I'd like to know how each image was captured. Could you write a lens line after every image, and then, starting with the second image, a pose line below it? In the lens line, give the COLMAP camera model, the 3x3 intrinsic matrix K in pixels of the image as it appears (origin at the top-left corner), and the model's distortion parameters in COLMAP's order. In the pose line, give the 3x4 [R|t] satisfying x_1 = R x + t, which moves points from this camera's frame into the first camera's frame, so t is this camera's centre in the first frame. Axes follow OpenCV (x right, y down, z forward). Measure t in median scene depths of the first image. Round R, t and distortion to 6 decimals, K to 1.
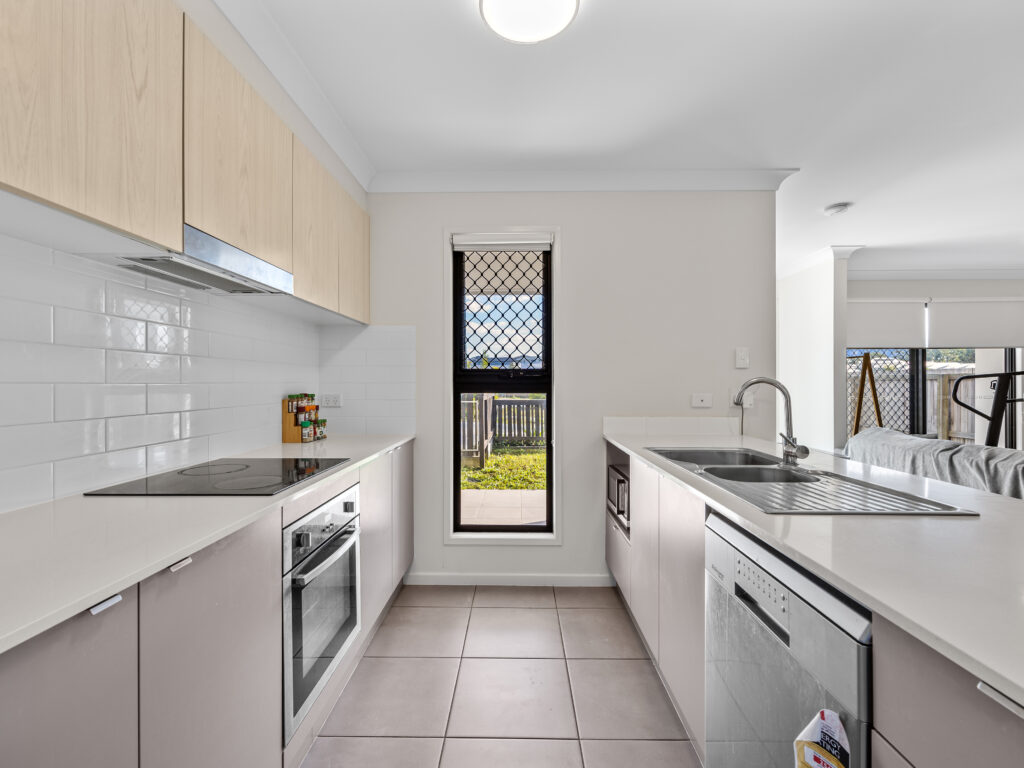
lens RADIAL K [[467.5, 0, 512.0], [0, 467.5, 384.0], [0, 0, 1]] dist [-0.001368, 0.000424]
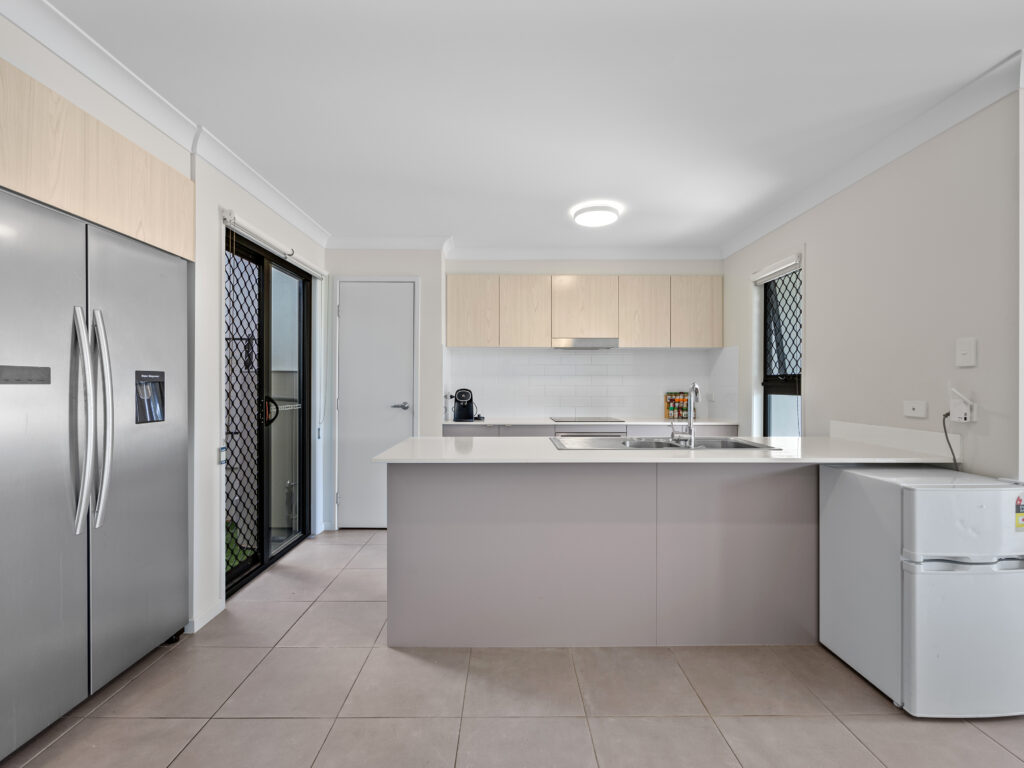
lens RADIAL K [[467.5, 0, 512.0], [0, 467.5, 384.0], [0, 0, 1]] dist [-0.001368, 0.000424]
pose [[0.032955, 0.000113, -0.999457, 1.188497], [-0.001058, 0.999999, 0.000079, -0.007500], [0.999456, 0.001055, 0.032955, 0.280361]]
